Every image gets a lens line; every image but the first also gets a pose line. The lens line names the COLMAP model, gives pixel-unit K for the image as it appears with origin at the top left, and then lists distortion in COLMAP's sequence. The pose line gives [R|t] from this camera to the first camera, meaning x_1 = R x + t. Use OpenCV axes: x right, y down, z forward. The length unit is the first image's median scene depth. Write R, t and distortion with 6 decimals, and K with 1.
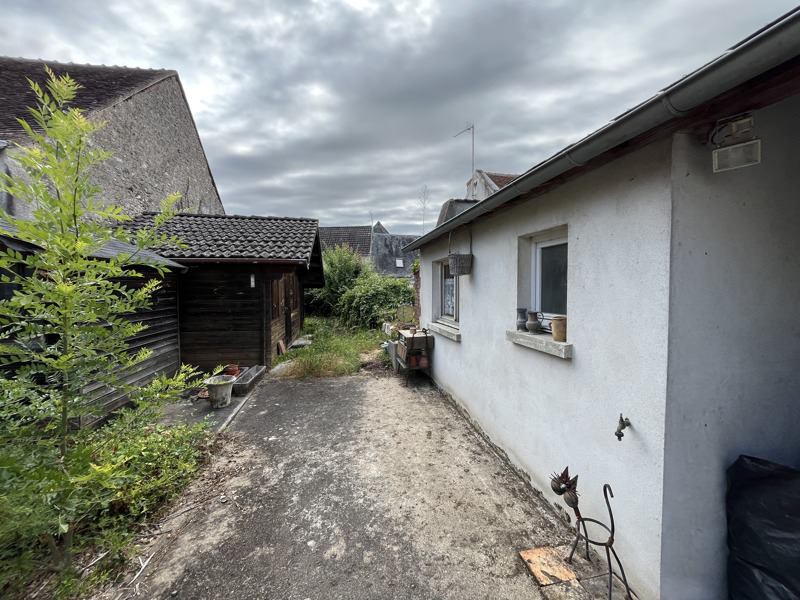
lens RADIAL K [[324.2, 0, 397.1], [0, 324.2, 298.3], [0, 0, 1]] dist [-0.001764, -0.000133]
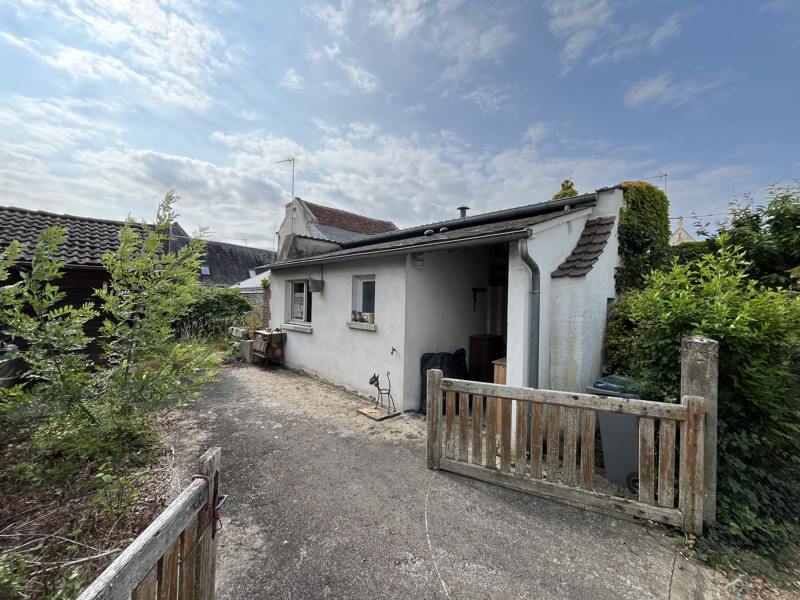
lens RADIAL K [[324.2, 0, 402.4], [0, 324.2, 299.5], [0, 0, 1]] dist [-0.001764, -0.000133]
pose [[0.818555, 0.024157, 0.573921, -0.552008], [-0.006518, 0.999442, -0.032771, 0.026016], [-0.574392, 0.023085, 0.818255, -0.868283]]
